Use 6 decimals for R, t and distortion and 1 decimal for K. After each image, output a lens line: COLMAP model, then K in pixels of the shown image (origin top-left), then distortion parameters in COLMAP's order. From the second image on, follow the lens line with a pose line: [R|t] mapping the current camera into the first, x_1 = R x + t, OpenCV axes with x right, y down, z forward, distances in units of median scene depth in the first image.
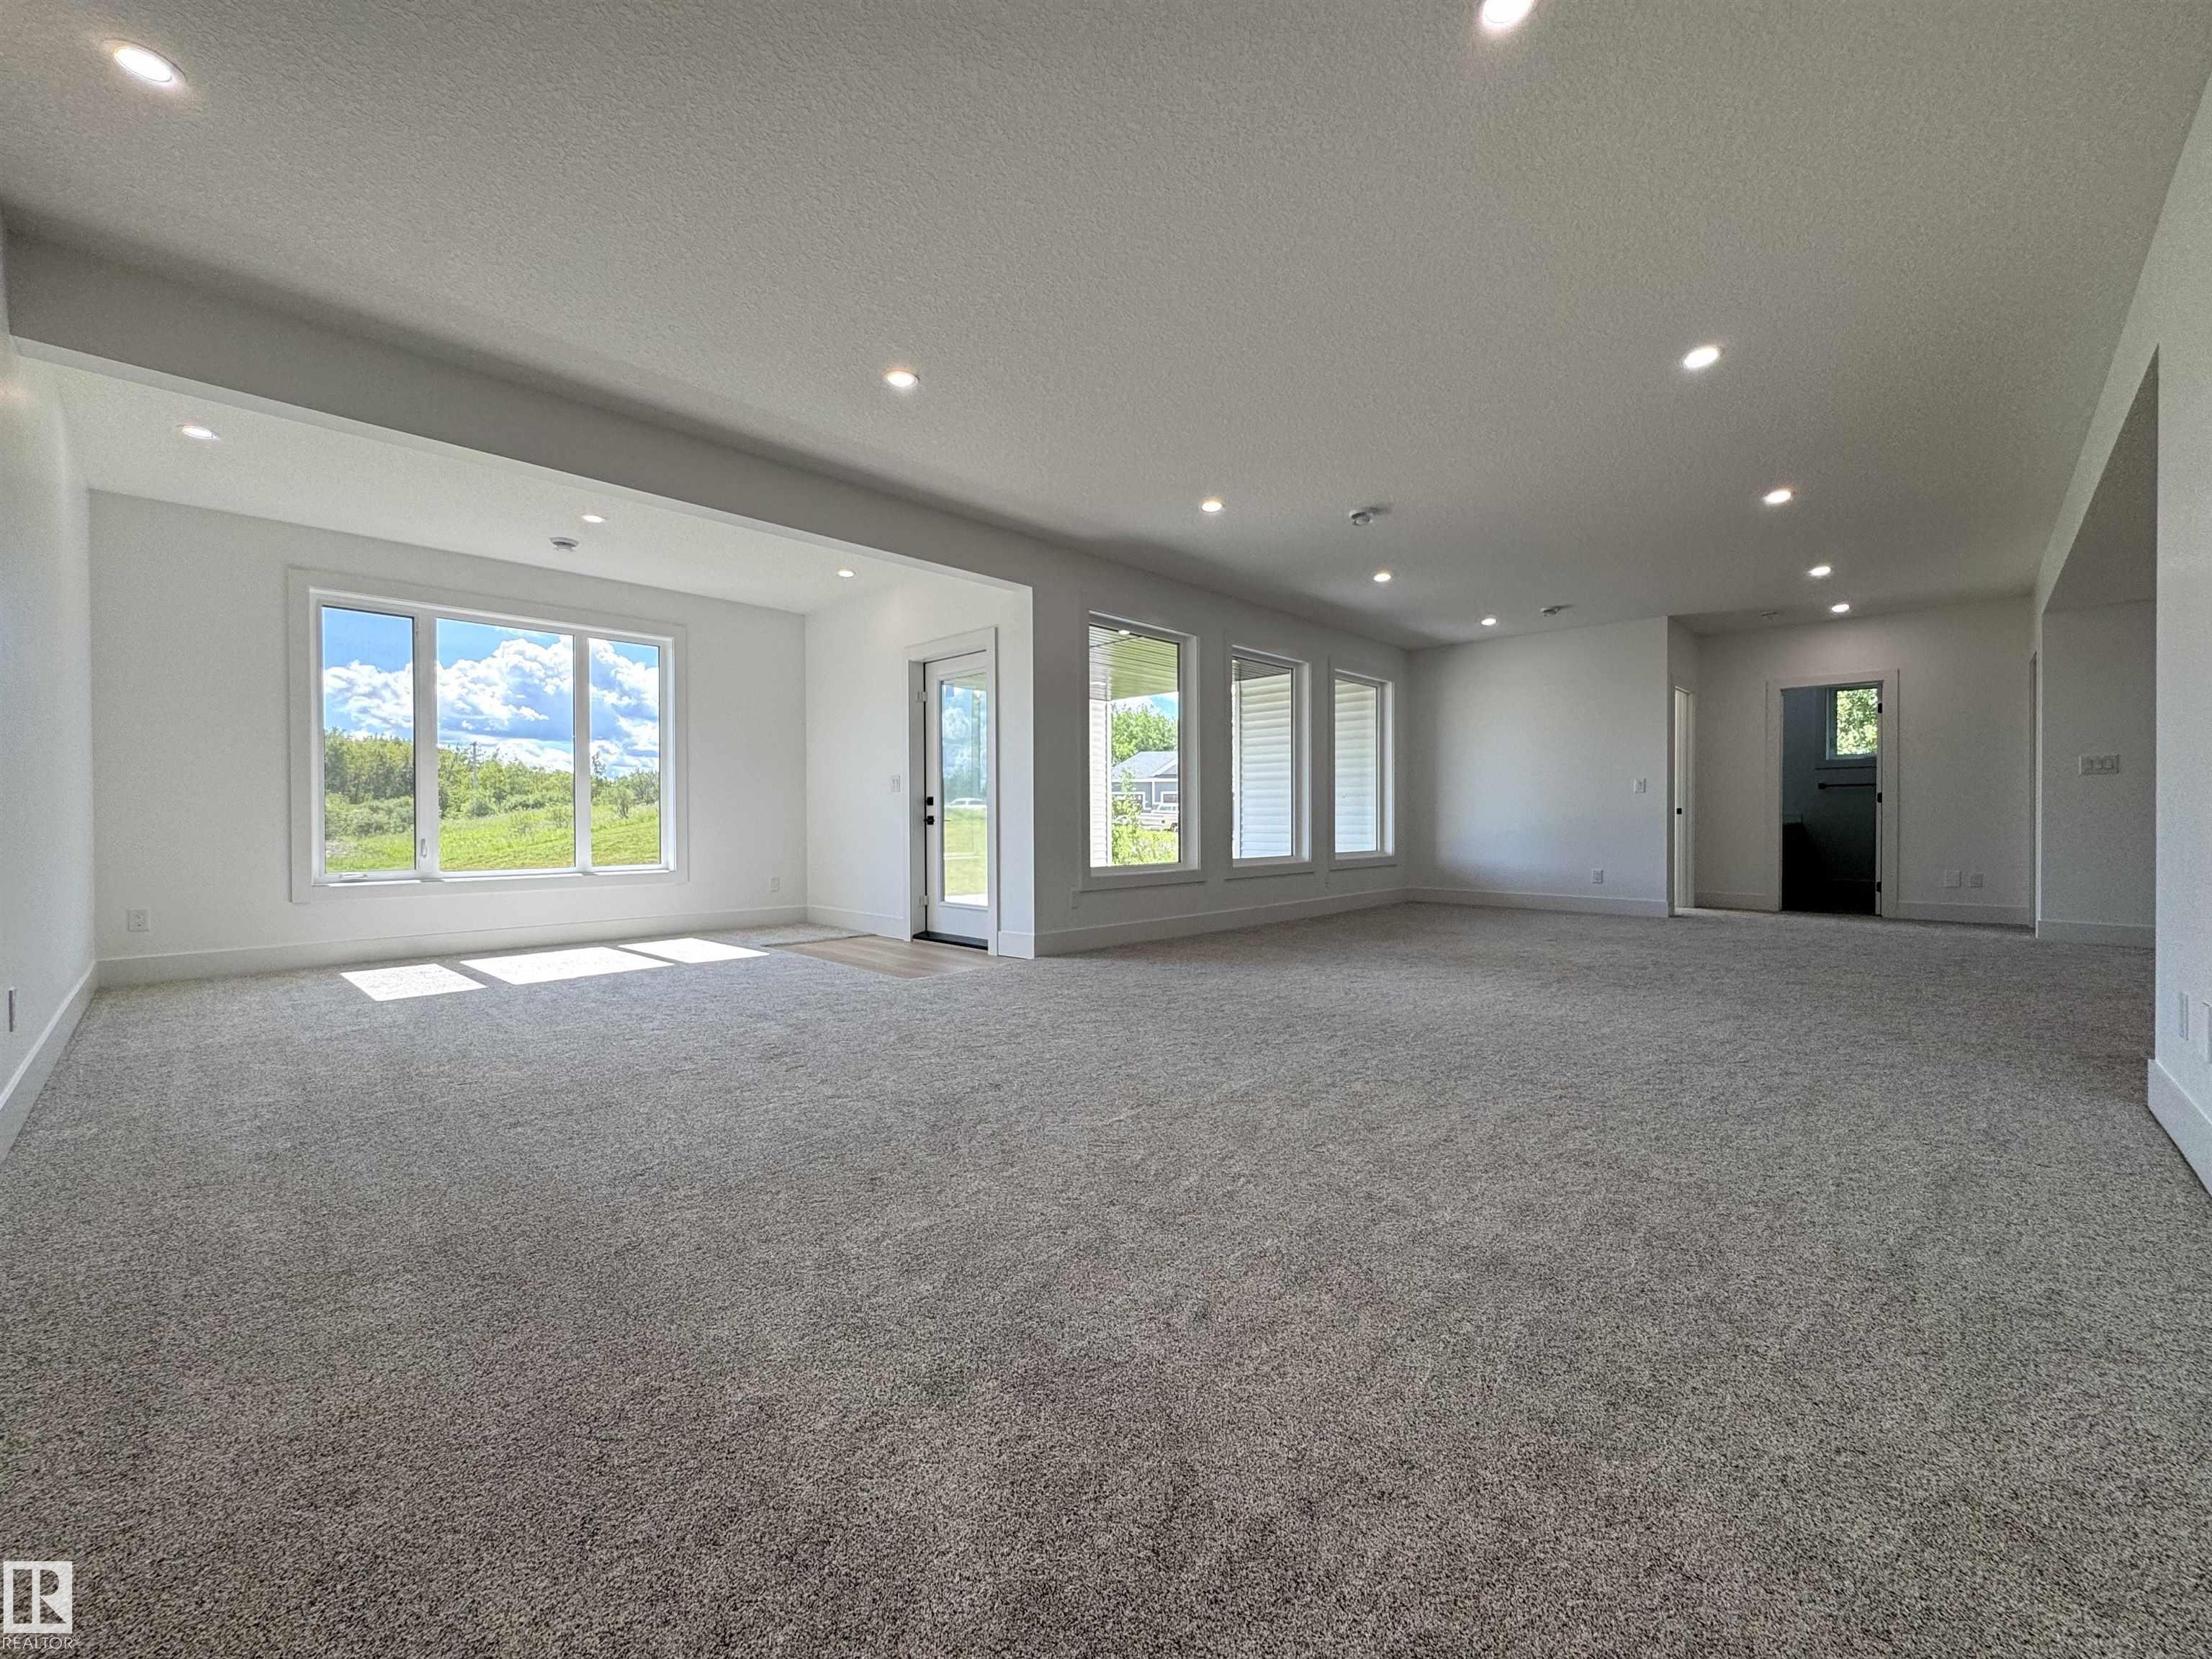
lens RADIAL K [[882.6, 0, 1110.6], [0, 882.6, 824.5], [0, 0, 1]] dist [-0.004341, -0.000445]
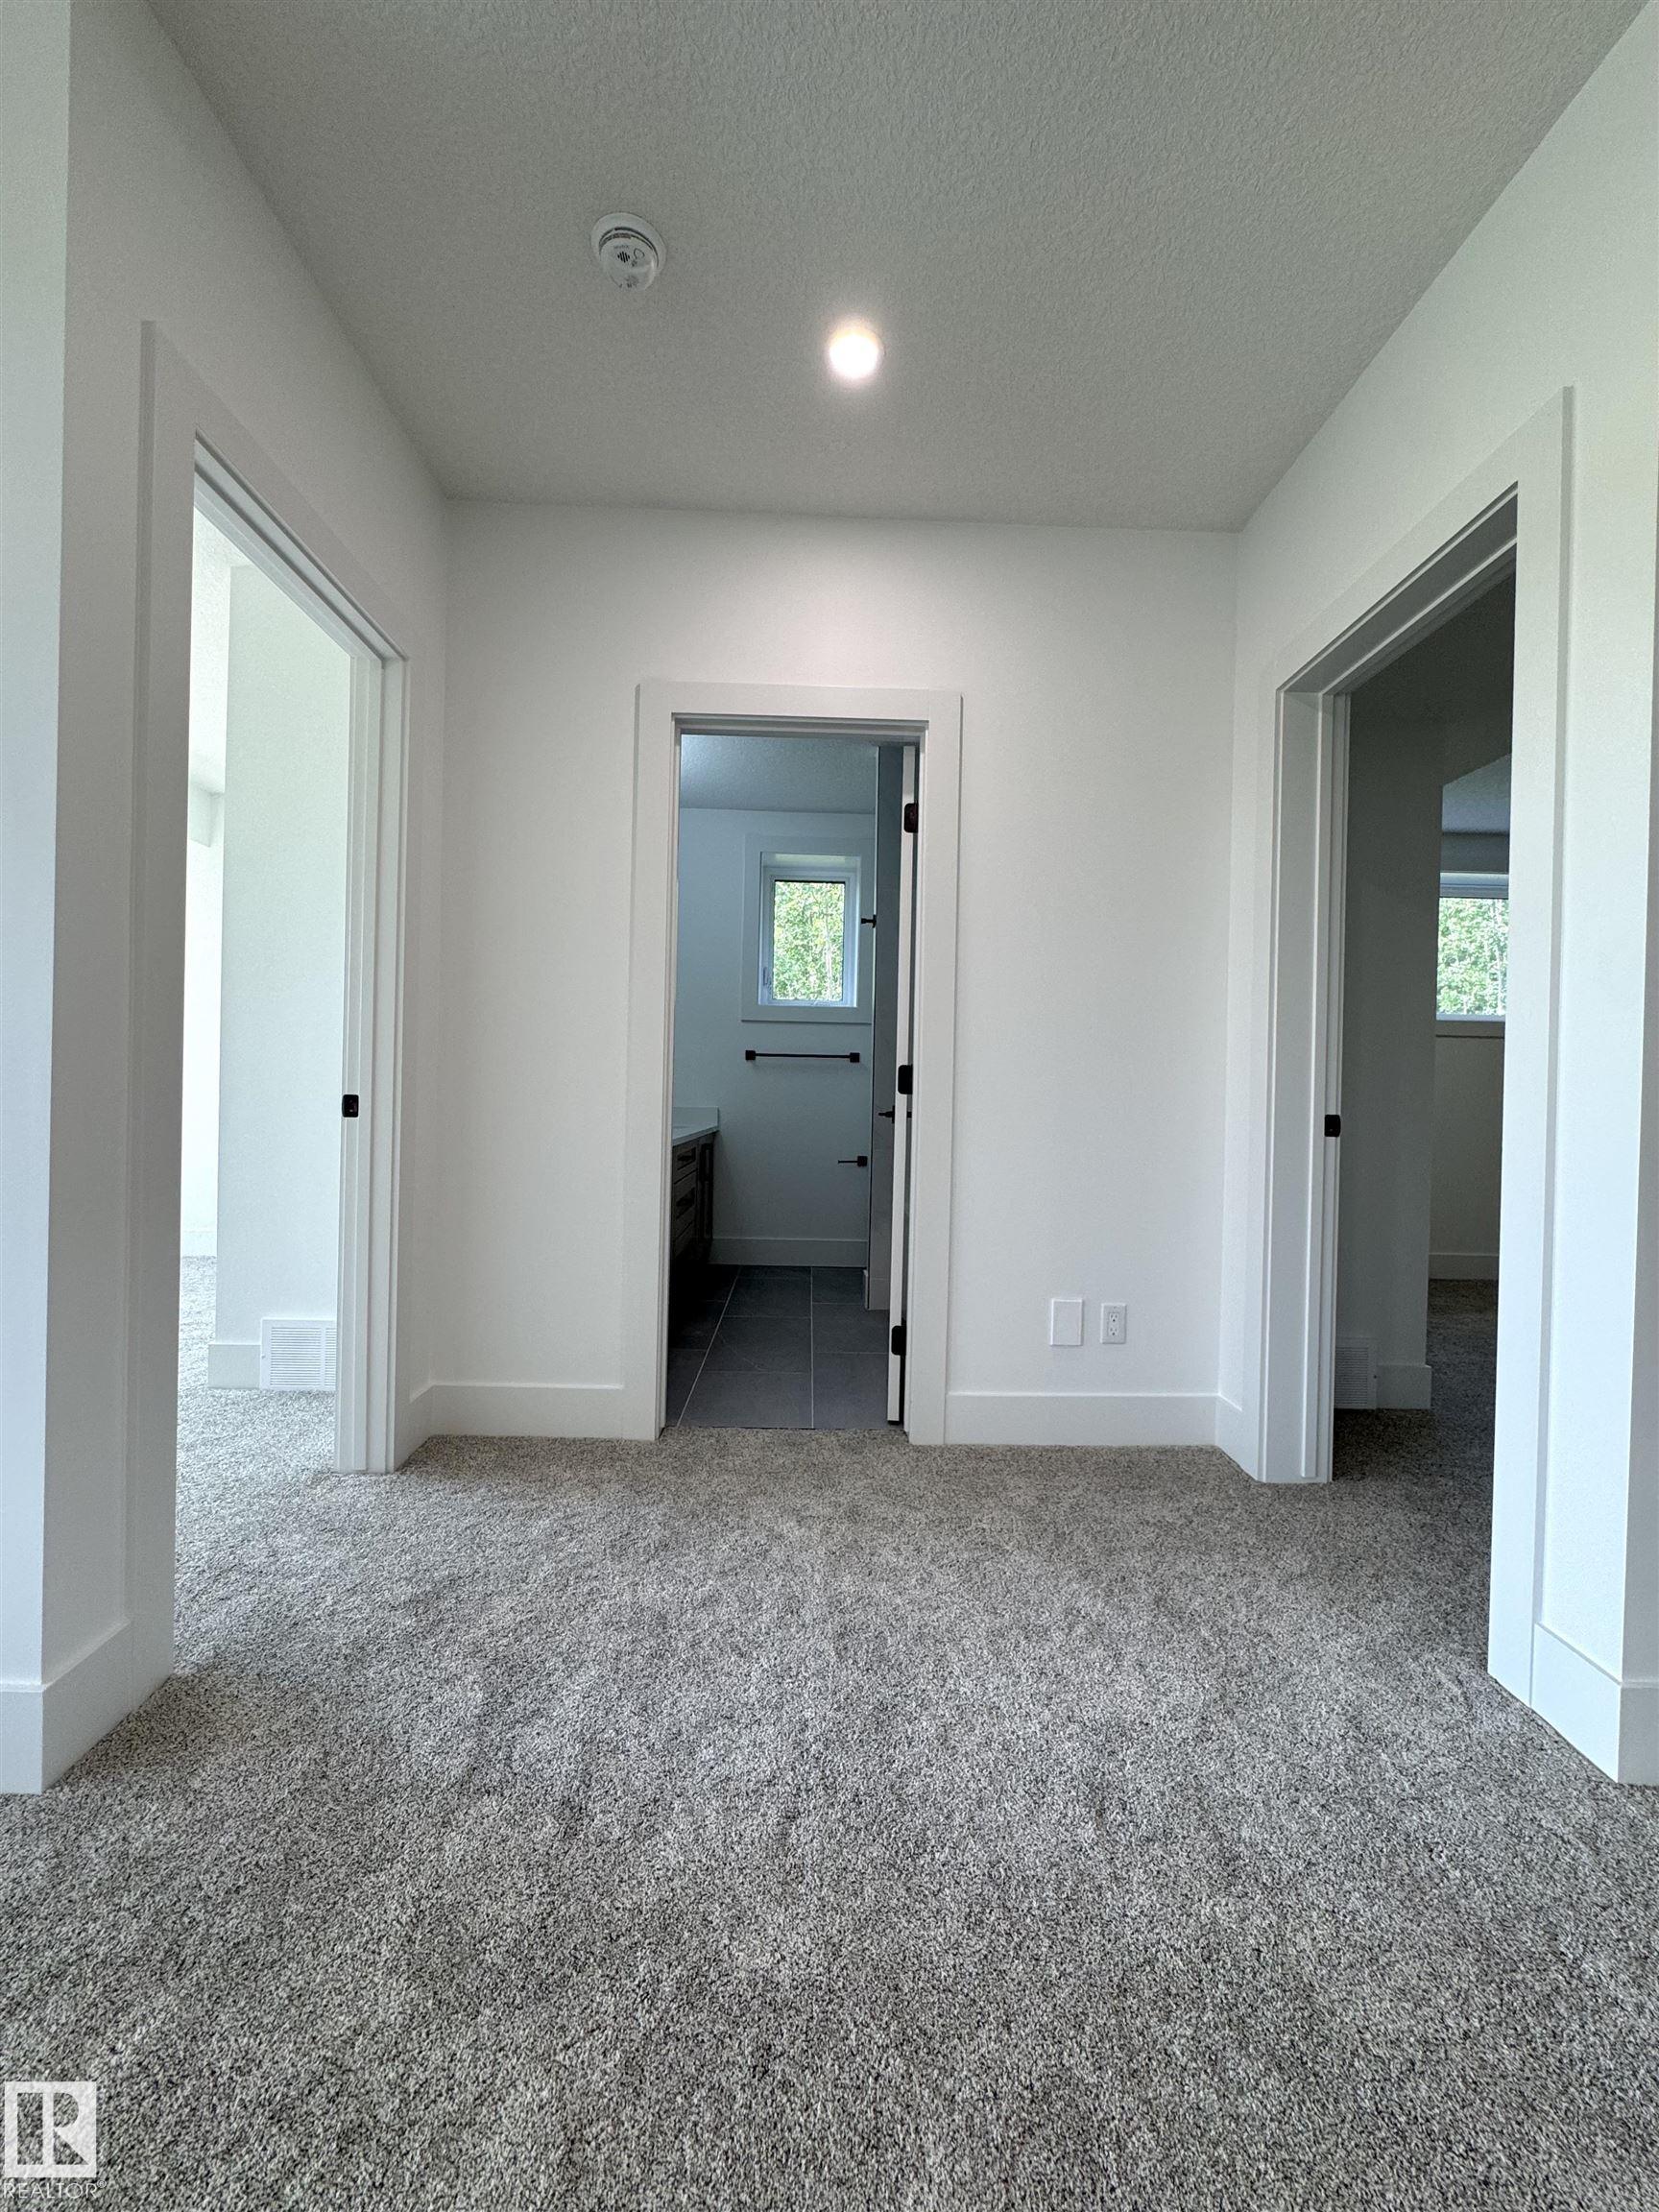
lens RADIAL K [[882.6, 0, 829.9], [0, 882.6, 1100.7], [0, 0, 1]] dist [-0.004341, -0.000445]
pose [[0.701856, 0.010852, 0.712236, 0.598755], [-0.015572, 0.999879, 0.000111, -0.021735], [-0.712149, -0.011168, 0.701940, 0.765769]]
